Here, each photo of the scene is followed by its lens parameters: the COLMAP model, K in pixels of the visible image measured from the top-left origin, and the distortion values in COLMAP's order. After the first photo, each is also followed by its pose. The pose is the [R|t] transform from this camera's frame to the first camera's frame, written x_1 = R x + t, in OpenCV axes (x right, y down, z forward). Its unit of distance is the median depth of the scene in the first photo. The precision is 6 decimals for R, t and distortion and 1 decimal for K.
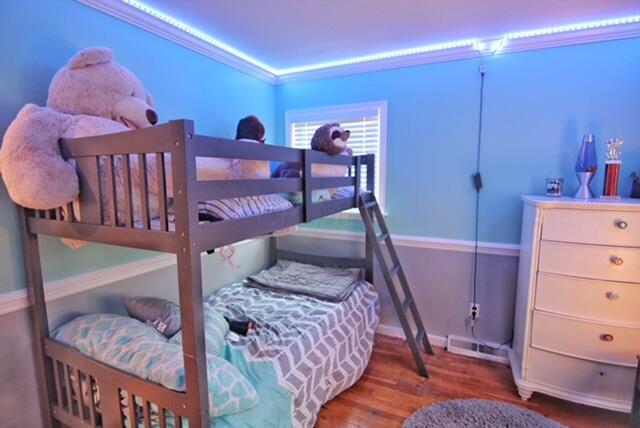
lens RADIAL K [[324.8, 0, 320.0], [0, 324.8, 214.0], [0, 0, 1]] dist [-0.006884, -0.009217]
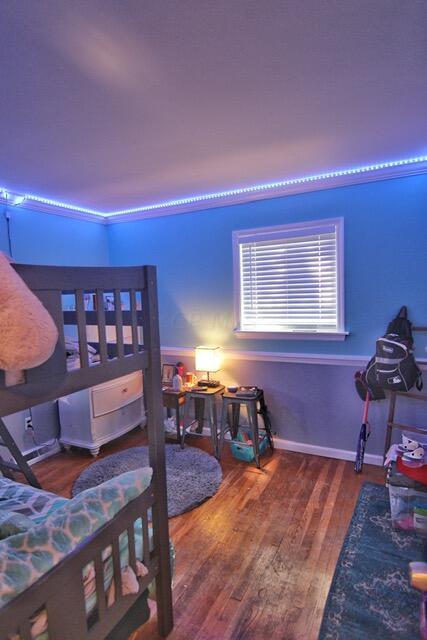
lens RADIAL K [[324.8, 0, 213.5], [0, 324.8, 320.0], [0, 0, 1]] dist [-0.006884, -0.009217]
pose [[0.066783, -0.086401, 0.994020, -0.731405], [0.160682, 0.984172, 0.074750, -0.050585], [-0.984744, 0.154729, 0.079609, 0.268478]]
